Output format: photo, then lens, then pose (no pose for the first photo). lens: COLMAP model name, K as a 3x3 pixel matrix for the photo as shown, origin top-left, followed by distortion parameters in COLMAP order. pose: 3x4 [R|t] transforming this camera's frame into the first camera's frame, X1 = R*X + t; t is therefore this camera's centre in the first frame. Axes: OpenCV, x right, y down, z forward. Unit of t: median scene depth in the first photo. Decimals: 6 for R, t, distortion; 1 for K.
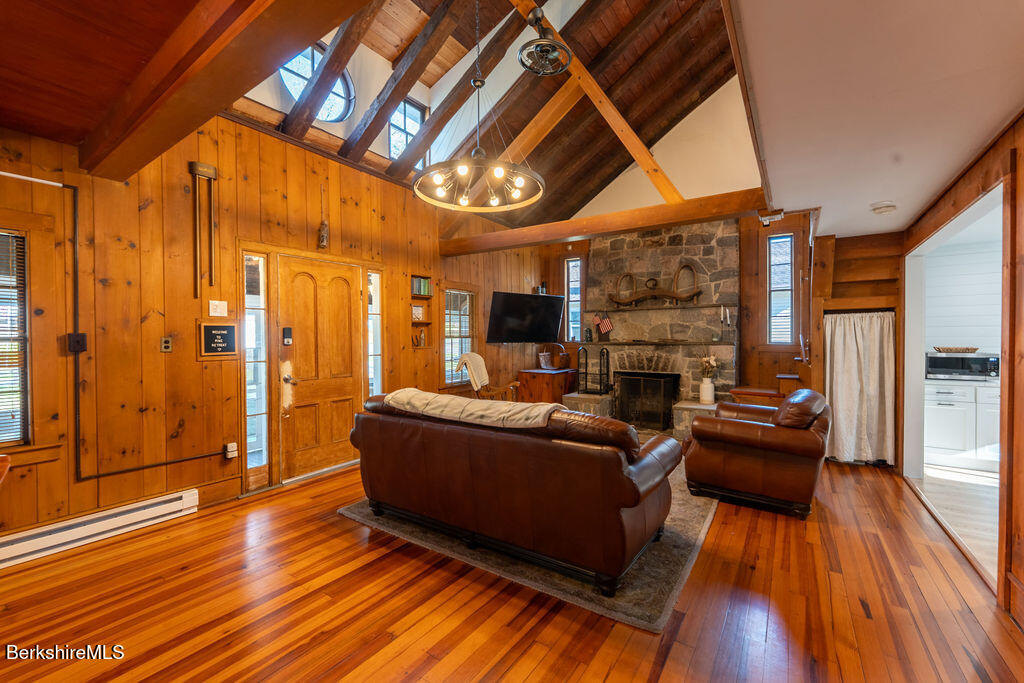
lens RADIAL K [[409.7, 0, 512.7], [0, 409.7, 340.2], [0, 0, 1]] dist [0.000175, -0.000312]
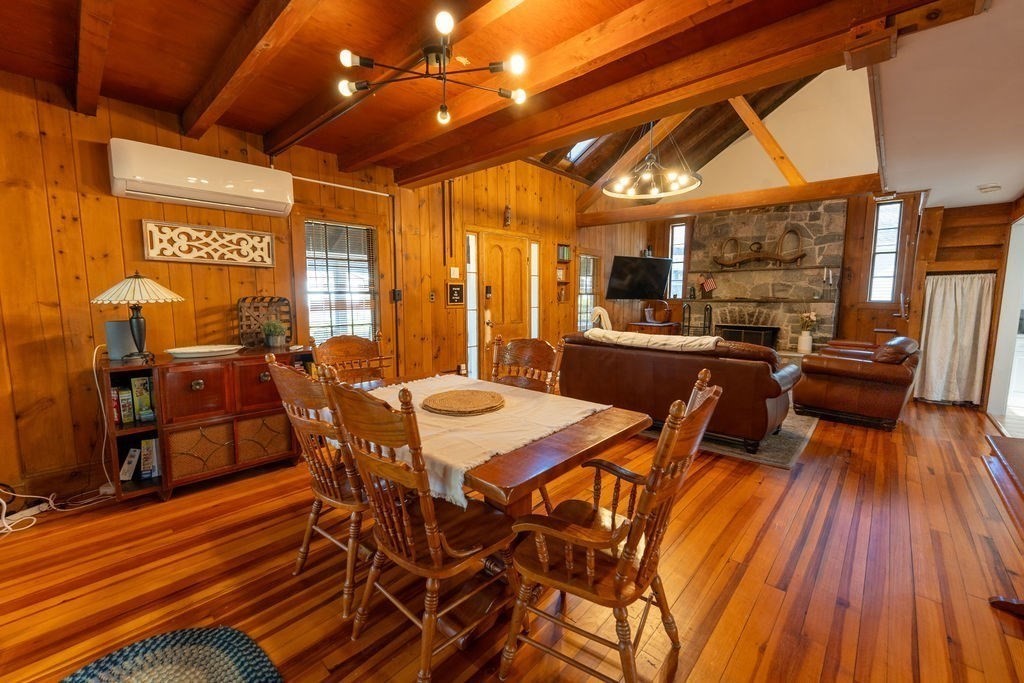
lens RADIAL K [[409.7, 0, 512.7], [0, 409.7, 340.2], [0, 0, 1]] dist [0.000175, -0.000312]
pose [[0.989749, 0.021133, -0.141244, -0.219551], [-0.006918, 0.994925, 0.100383, 0.010032], [0.142648, -0.098377, 0.984872, -0.311851]]
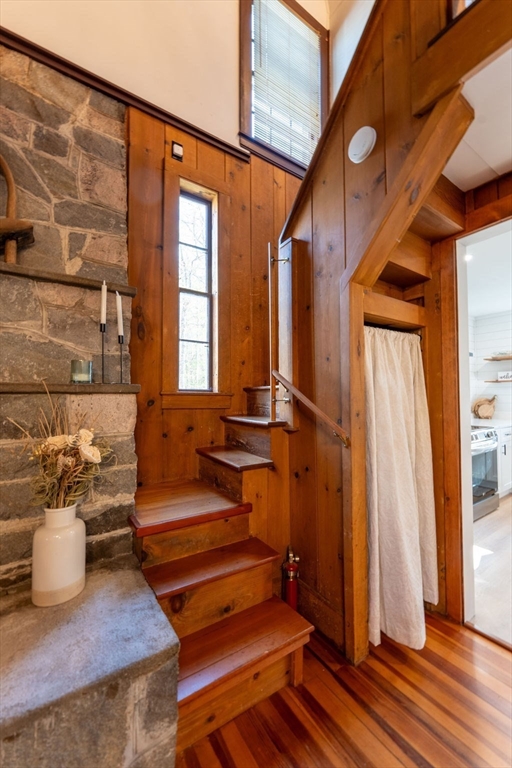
lens RADIAL K [[312.0, 0, 256.0], [0, 312.0, 384.0], [0, 0, 1]] dist [0.000335, -0.000227]
pose [[0.370720, 0.038420, 0.927950, 0.390785], [0.003496, 0.999079, -0.042762, 0.019513], [-0.928738, 0.019097, 0.370244, 0.974588]]
